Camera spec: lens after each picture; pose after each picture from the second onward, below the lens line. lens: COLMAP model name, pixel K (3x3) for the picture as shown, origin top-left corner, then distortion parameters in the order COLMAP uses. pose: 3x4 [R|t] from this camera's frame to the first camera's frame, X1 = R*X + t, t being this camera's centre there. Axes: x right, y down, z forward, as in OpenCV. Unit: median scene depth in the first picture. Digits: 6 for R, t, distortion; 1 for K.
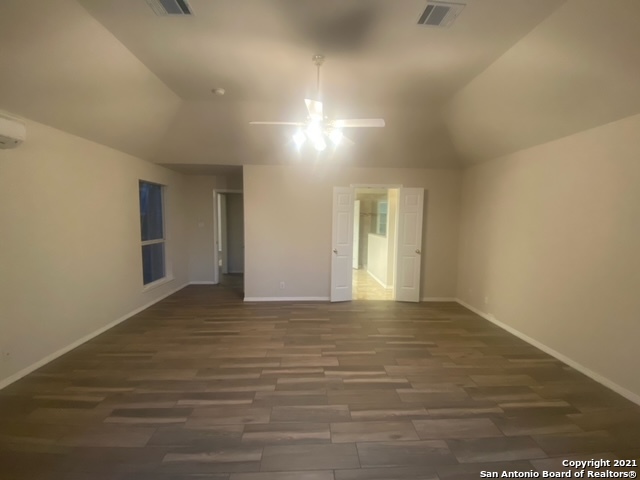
lens RADIAL K [[256.7, 0, 320.0], [0, 256.7, 240.0], [0, 0, 1]] dist [0.001236, -0.013064]
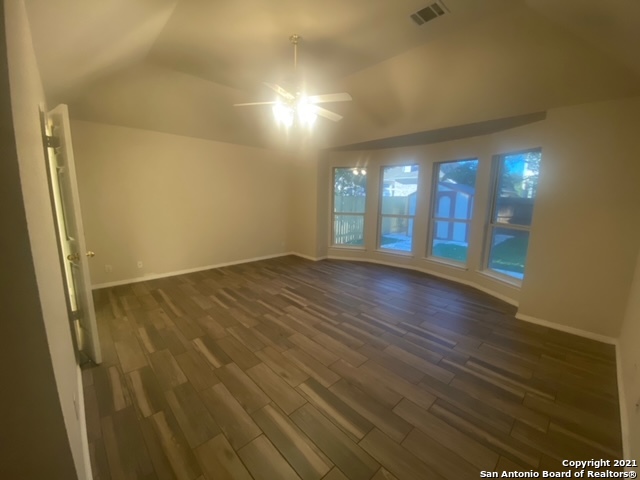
lens RADIAL K [[256.7, 0, 320.0], [0, 256.7, 240.0], [0, 0, 1]] dist [0.001236, -0.013064]
pose [[-0.653081, -0.149670, 0.742350, -0.953304], [0.037096, 0.972775, 0.228763, -0.128731], [-0.756379, 0.176939, -0.629749, 1.679527]]
